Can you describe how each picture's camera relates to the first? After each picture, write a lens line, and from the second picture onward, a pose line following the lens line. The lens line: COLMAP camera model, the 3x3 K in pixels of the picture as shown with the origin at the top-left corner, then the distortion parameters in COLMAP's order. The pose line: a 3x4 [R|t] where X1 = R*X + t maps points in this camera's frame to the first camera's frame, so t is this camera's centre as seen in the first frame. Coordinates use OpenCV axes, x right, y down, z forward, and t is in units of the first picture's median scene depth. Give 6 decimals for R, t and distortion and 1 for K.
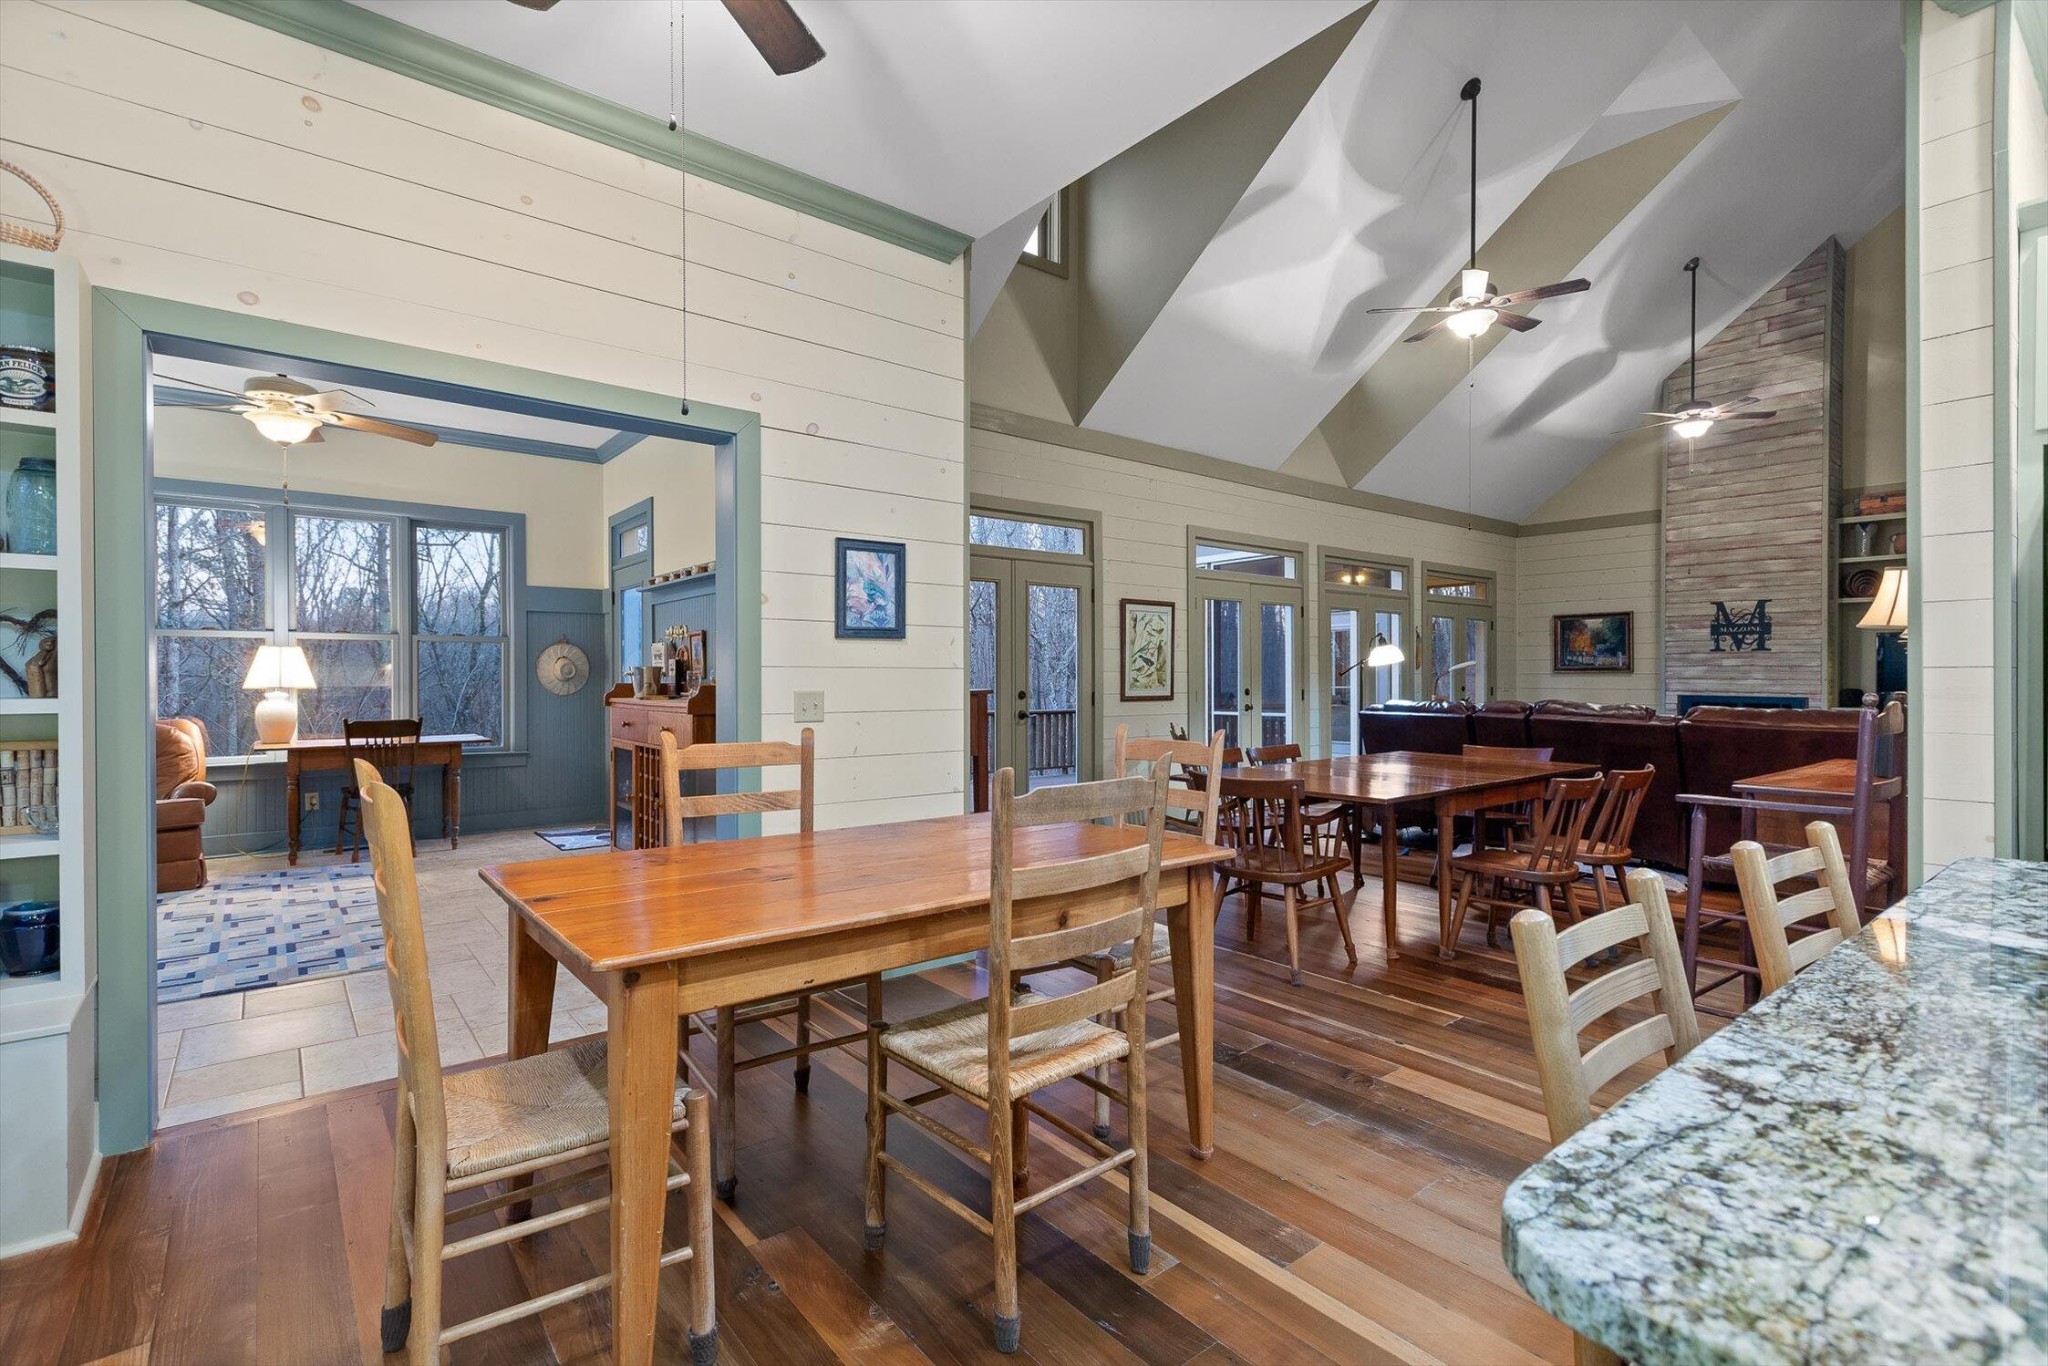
lens RADIAL K [[944.8, 0, 1023.4], [0, 944.8, 652.1], [0, 0, 1]] dist [0.002471, 0.000265]
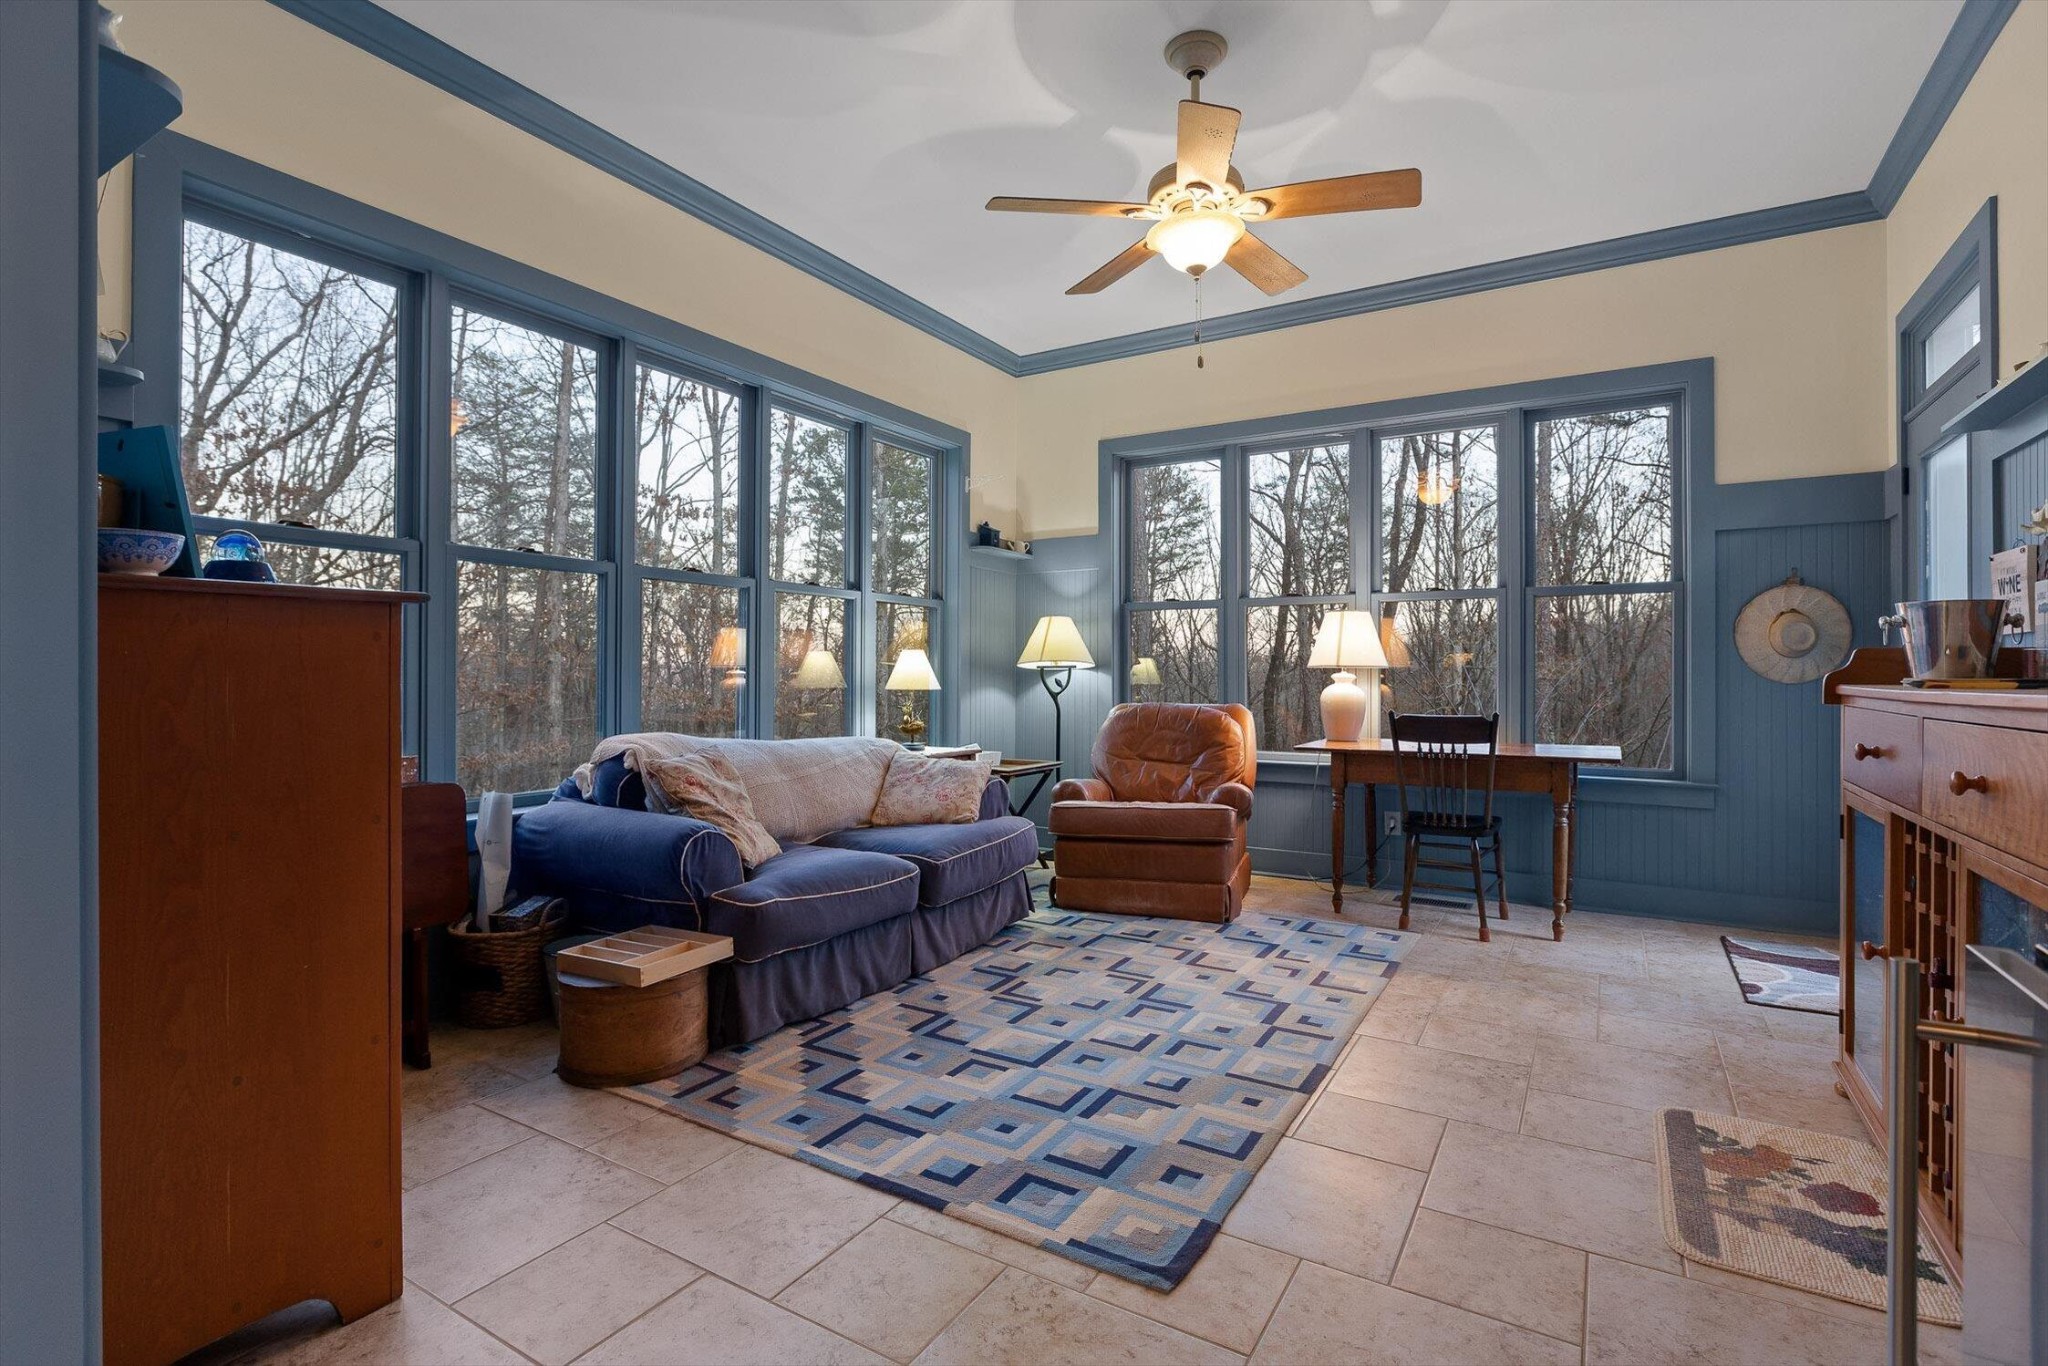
lens RADIAL K [[955.6, 0, 1024.0], [0, 955.6, 683.0], [0, 0, 1]] dist [-0.017126, 0.000072]
pose [[0.338335, 0.009550, -0.940977, -0.198452], [0.020961, 0.999624, 0.017682, 0.038598], [0.940792, -0.025706, 0.338008, 0.605580]]
